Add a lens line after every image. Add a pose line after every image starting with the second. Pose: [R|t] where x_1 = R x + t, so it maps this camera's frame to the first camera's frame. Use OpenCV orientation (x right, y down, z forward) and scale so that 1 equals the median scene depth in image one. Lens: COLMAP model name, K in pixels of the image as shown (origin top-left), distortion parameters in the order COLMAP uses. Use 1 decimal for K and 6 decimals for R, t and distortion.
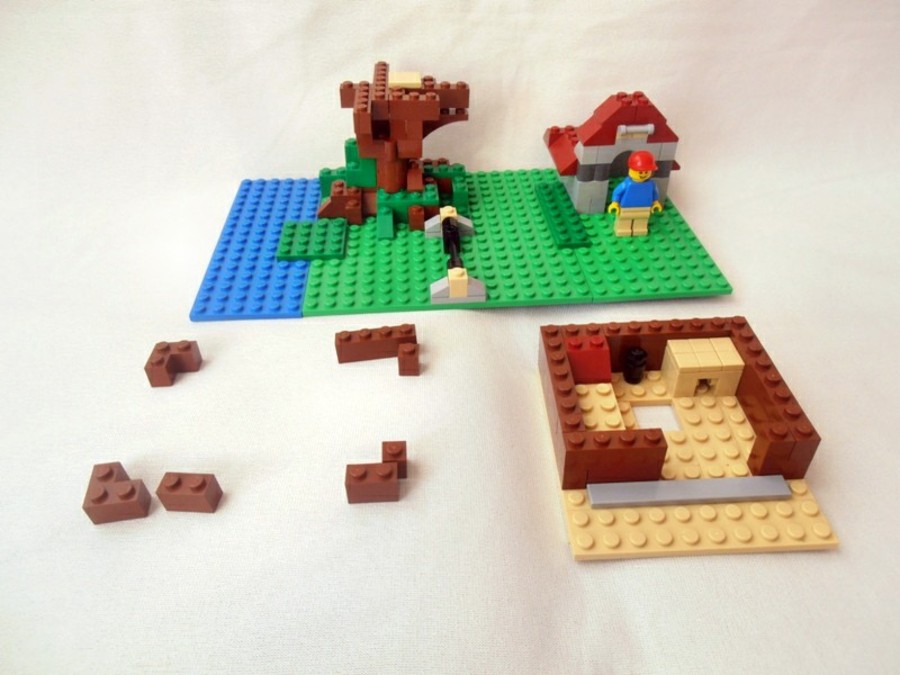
lens RADIAL K [[620.7, 0, 450.0], [0, 620.7, 337.5], [0, 0, 1]] dist [-0.028813, 0.000547]
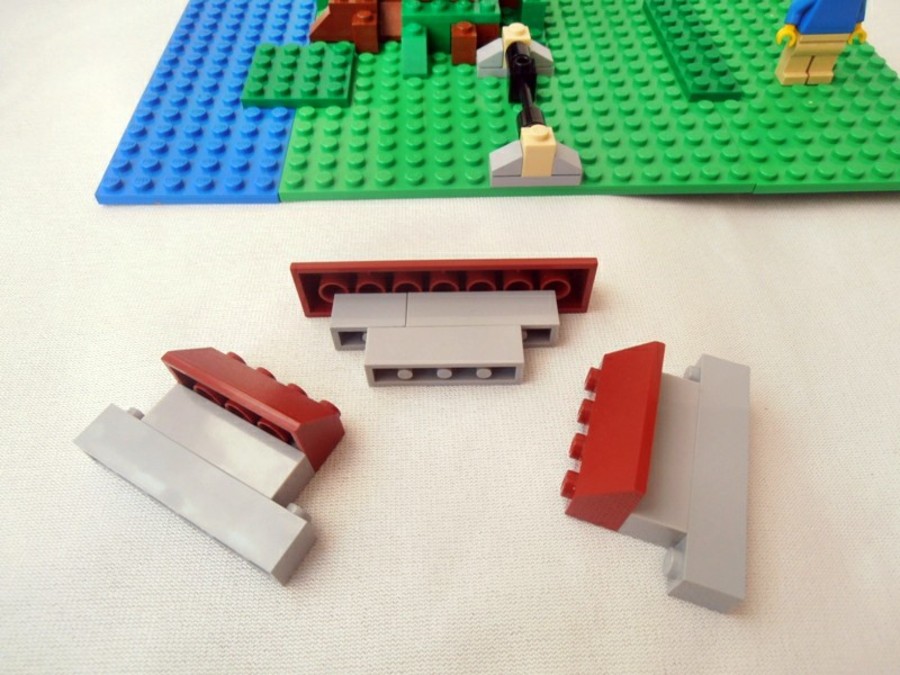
lens RADIAL K [[621.0, 0, 449.0], [0, 621.0, 335.2], [0, 0, 1]] dist [-0.021138, 0.000728]
pose [[0.999068, 0.037779, -0.020899, -0.045908], [-0.032754, 0.978591, 0.203193, -0.029635], [0.028128, -0.202319, 0.978916, 0.329640]]
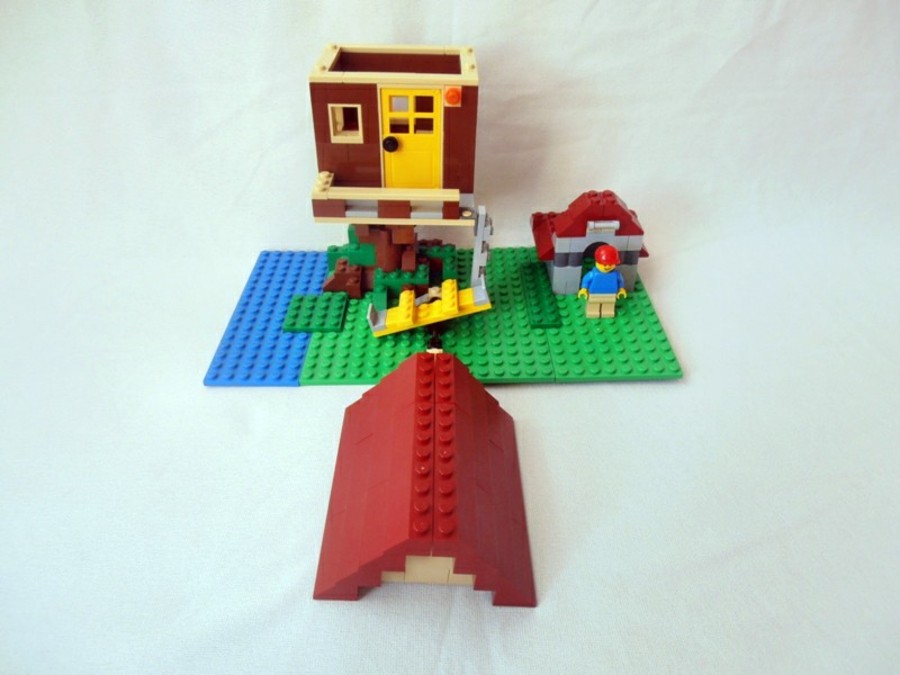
lens RADIAL K [[621.0, 0, 449.0], [0, 621.0, 335.2], [0, 0, 1]] dist [-0.021138, 0.000728]
pose [[0.997781, 0.033994, -0.057249, 0.089084], [-0.036362, 0.998504, -0.040835, -0.078653], [0.055775, 0.042826, 0.997524, -0.123365]]
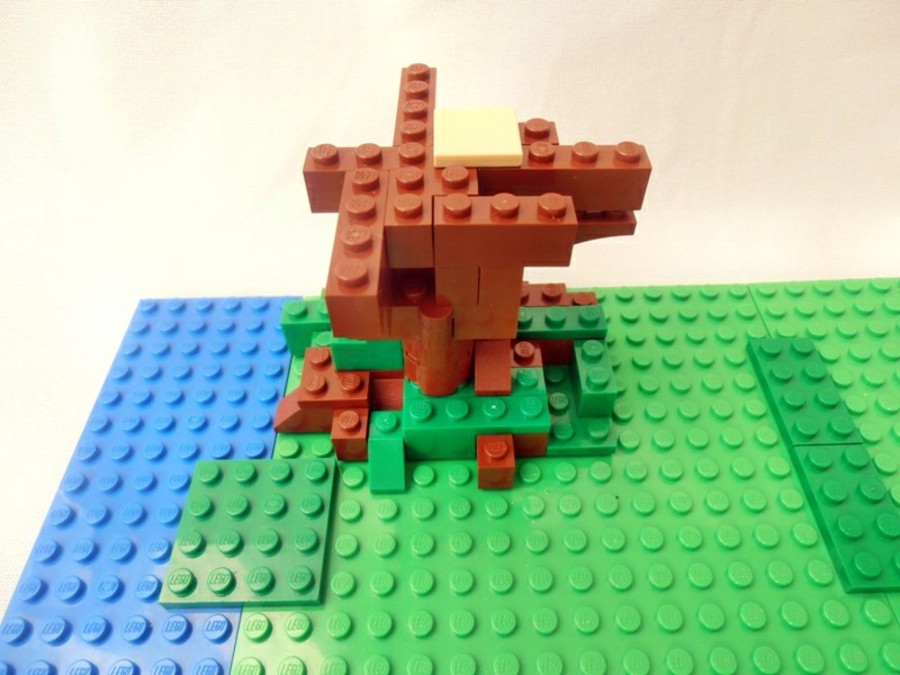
lens RADIAL K [[592.3, 0, 445.9], [0, 592.3, 340.8], [0, 0, 1]] dist [-0.004538, -0.000216]
pose [[0.997347, 0.025128, -0.068320, -0.063805], [-0.013219, 0.985447, 0.169468, -0.356726], [0.071584, -0.168115, 0.983165, 0.625372]]
